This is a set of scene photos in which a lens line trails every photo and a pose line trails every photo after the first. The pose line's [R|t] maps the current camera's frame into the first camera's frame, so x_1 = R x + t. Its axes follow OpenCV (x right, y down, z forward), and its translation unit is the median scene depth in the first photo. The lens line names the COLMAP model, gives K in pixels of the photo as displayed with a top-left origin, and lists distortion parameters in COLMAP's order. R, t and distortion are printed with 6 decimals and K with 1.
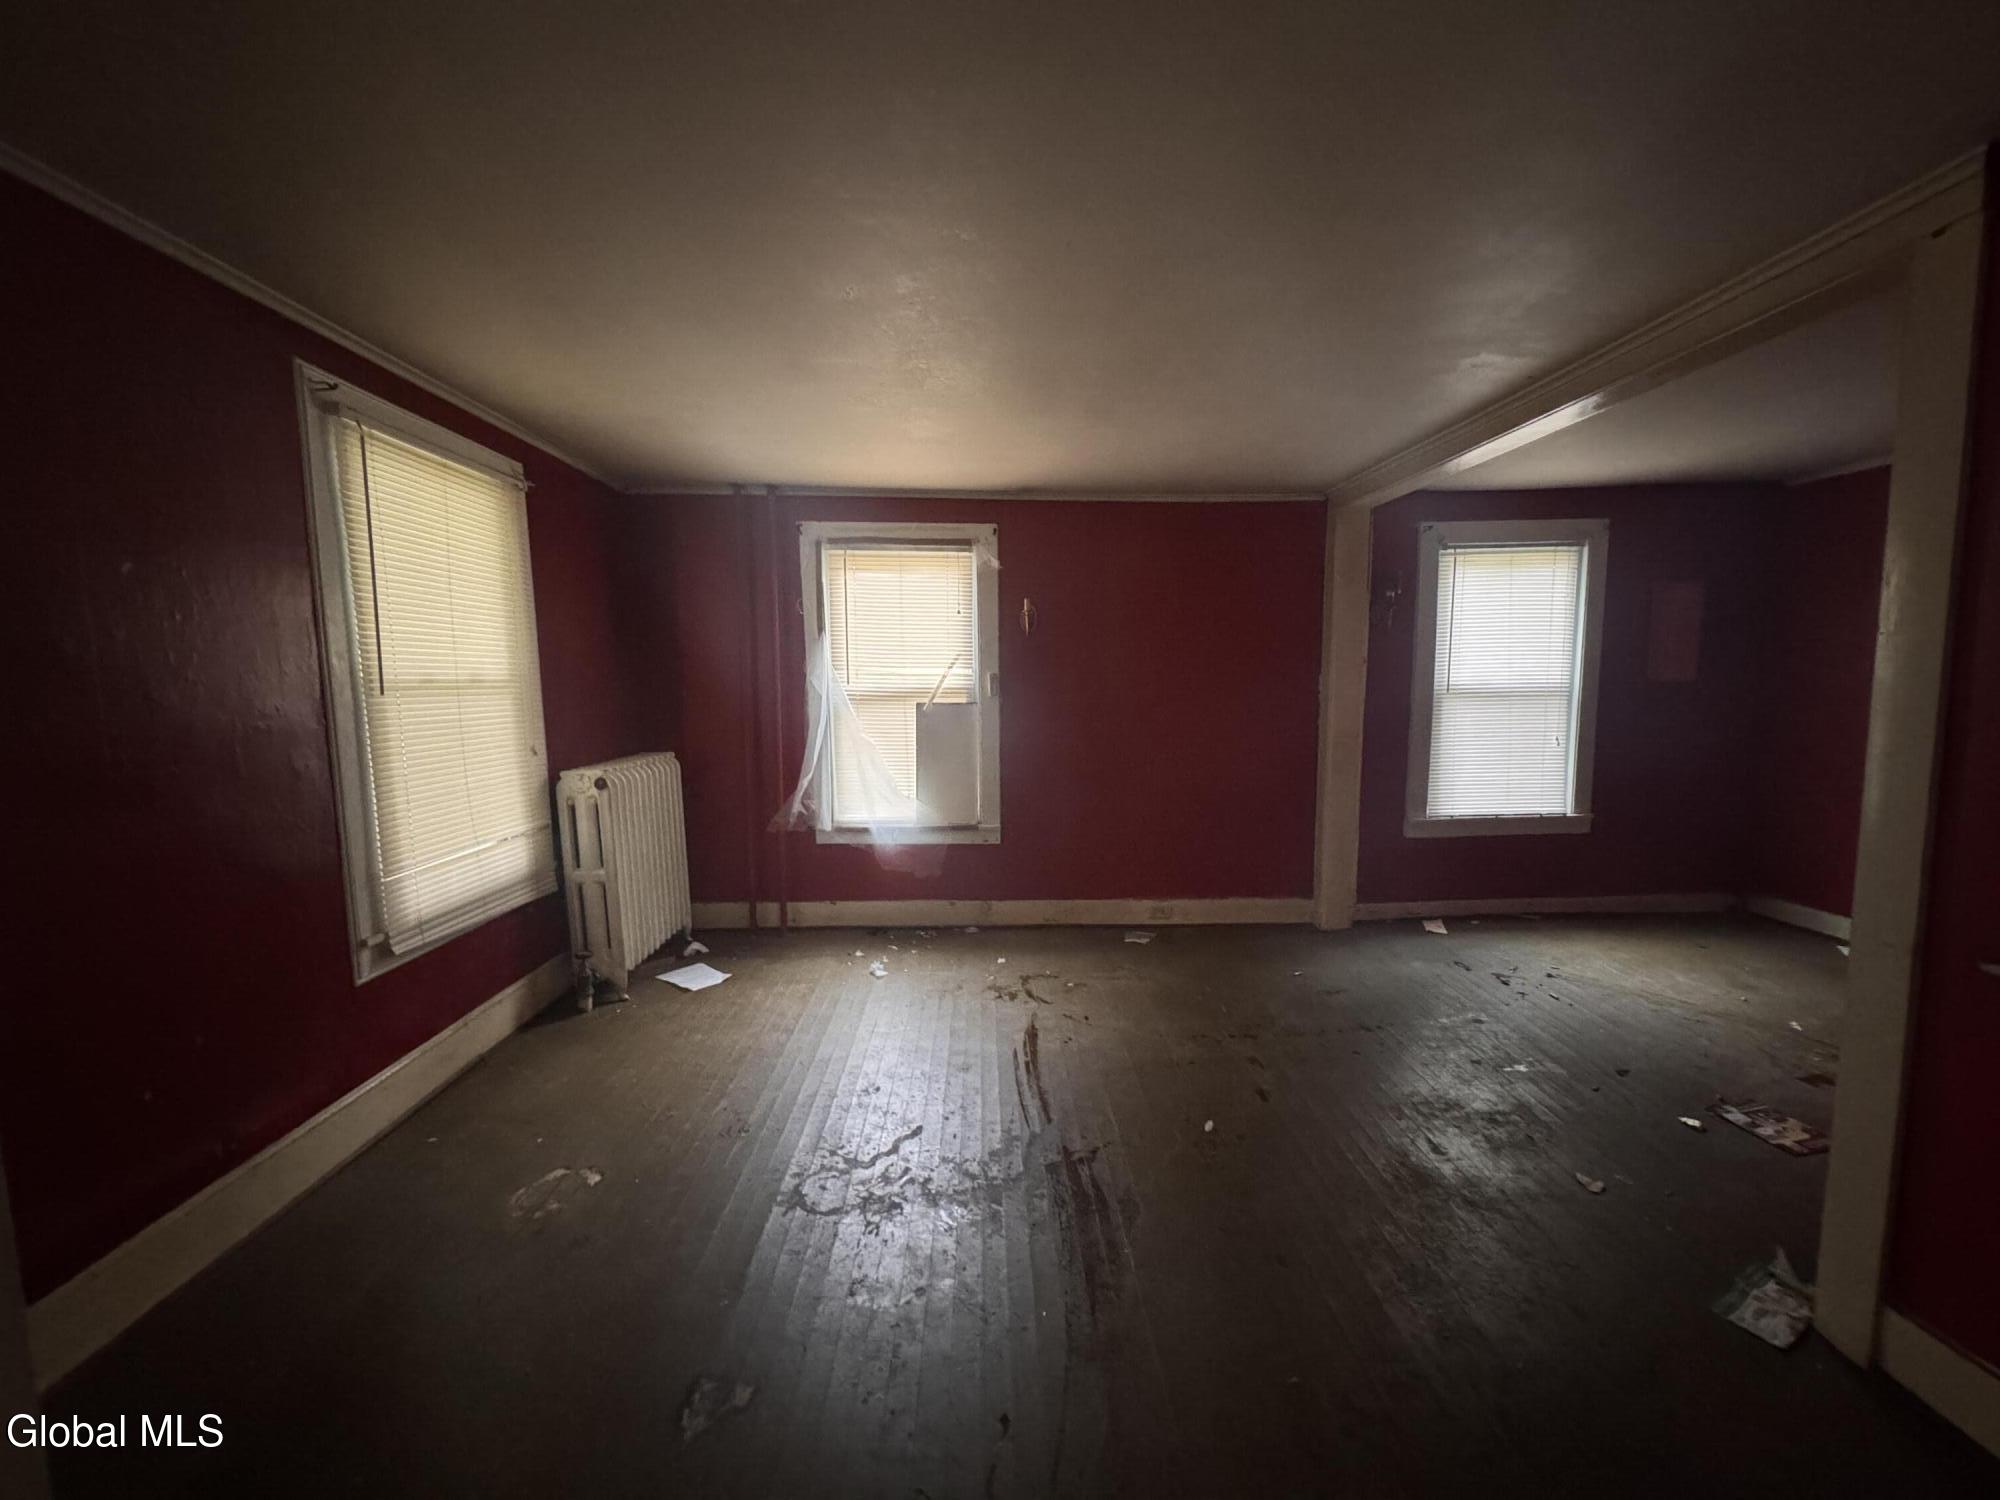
lens RADIAL K [[803.4, 0, 995.6], [0, 803.4, 759.3], [0, 0, 1]] dist [-0.005552, 0.000256]
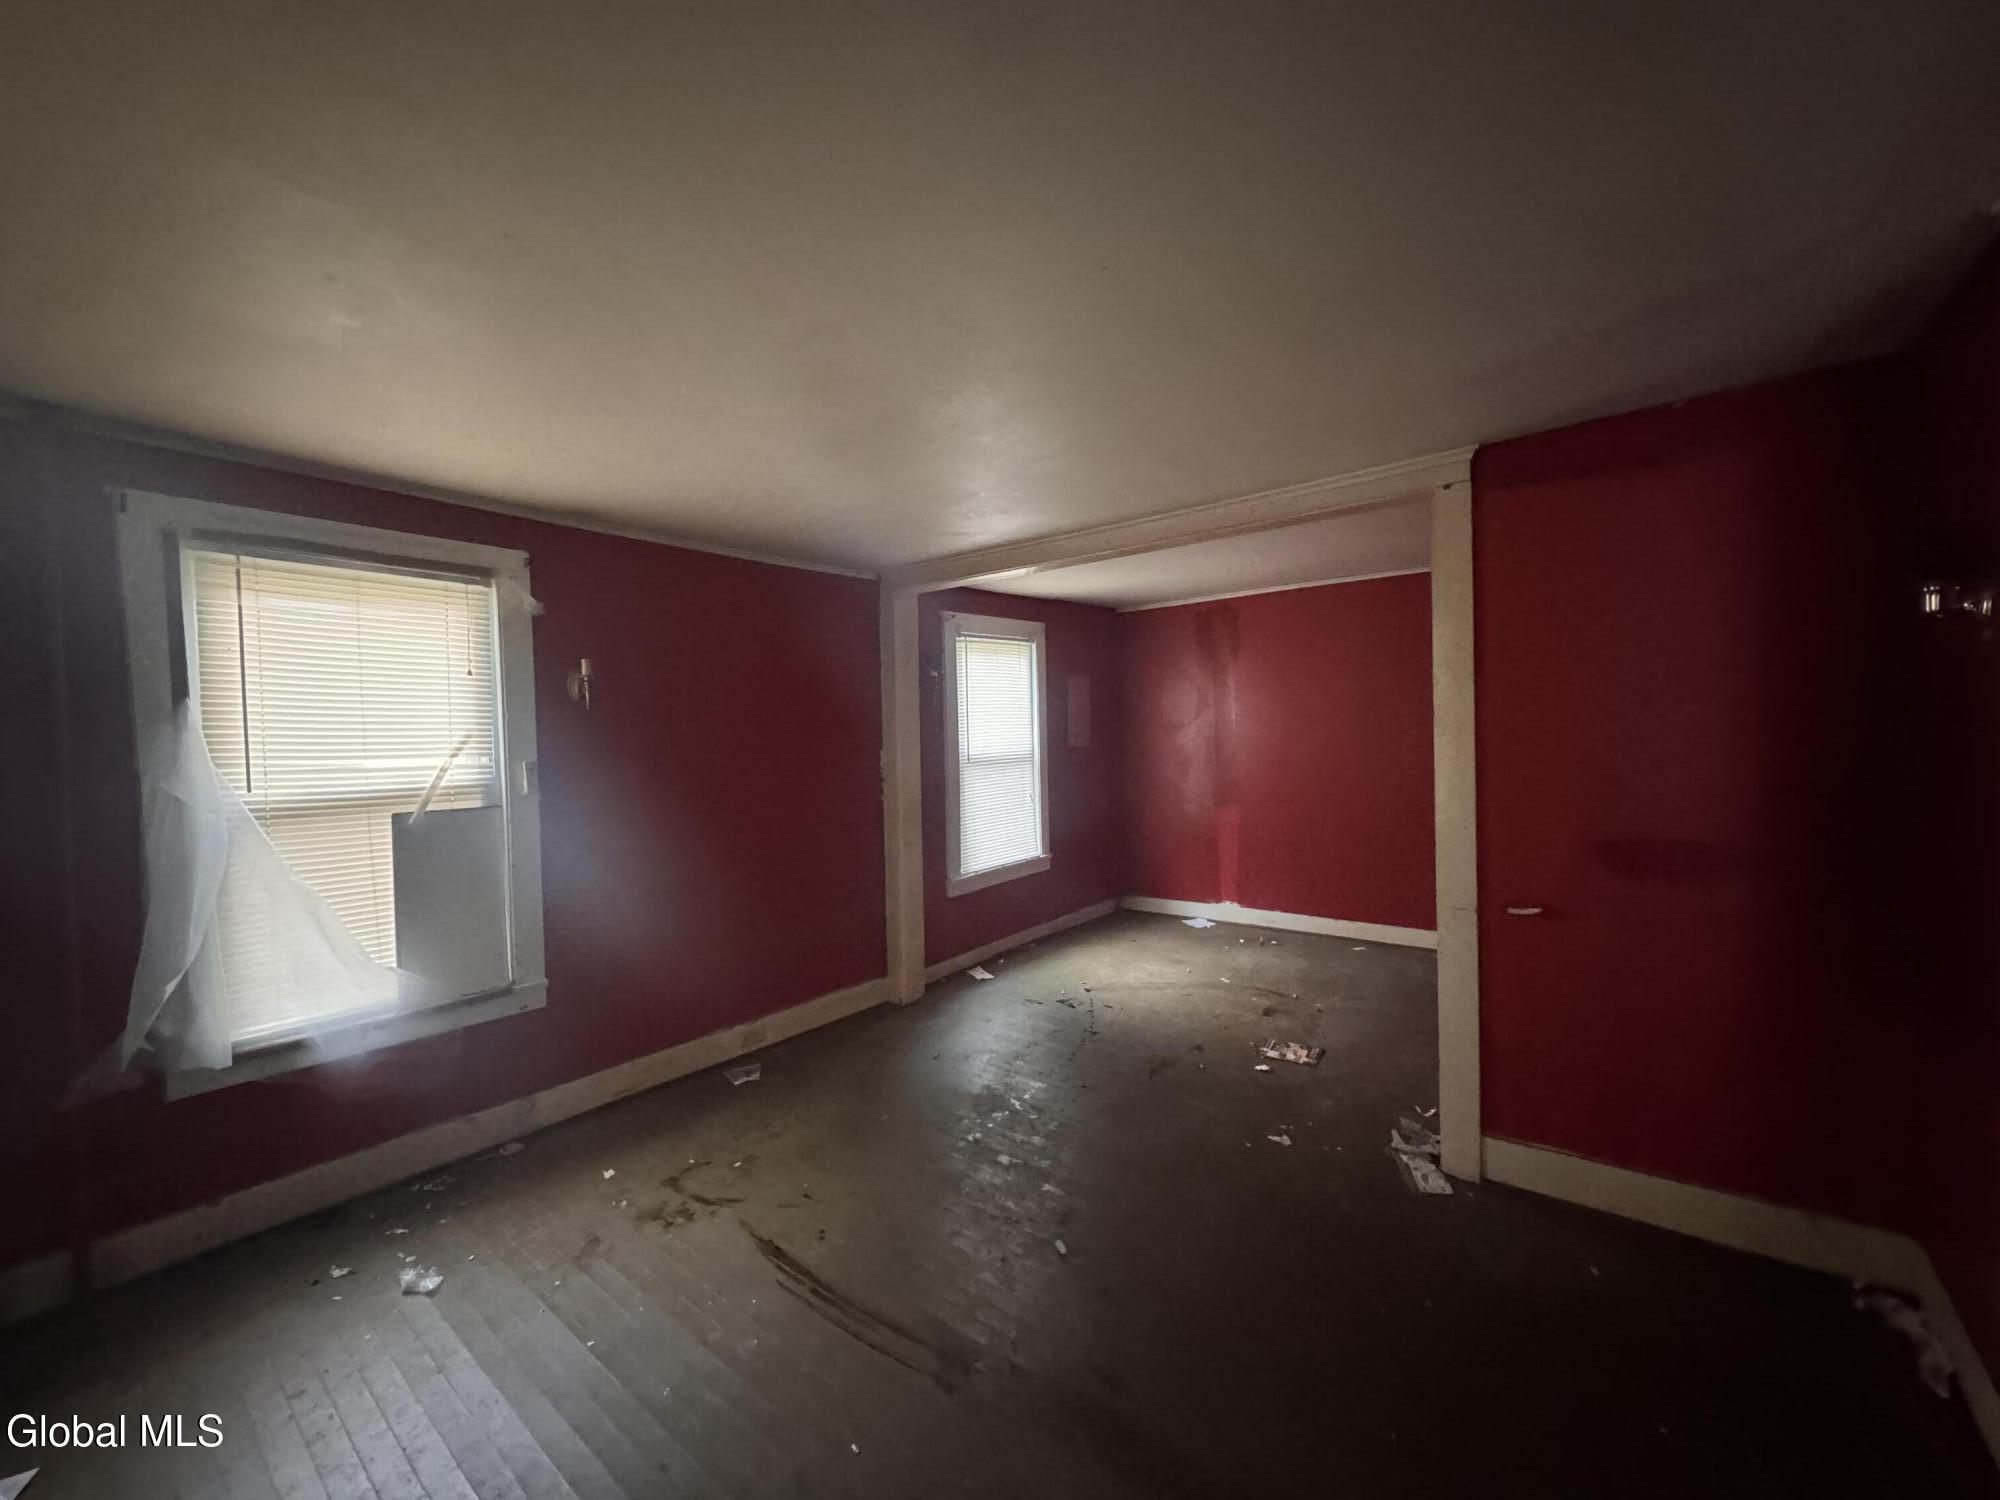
lens RADIAL K [[803.4, 0, 1000.2], [0, 803.4, 755.0], [0, 0, 1]] dist [-0.005552, 0.000256]
pose [[0.640722, -0.033706, 0.767033, -0.274354], [0.104314, 0.993594, -0.043474, -0.039877], [-0.760654, 0.107867, 0.640133, 0.243569]]
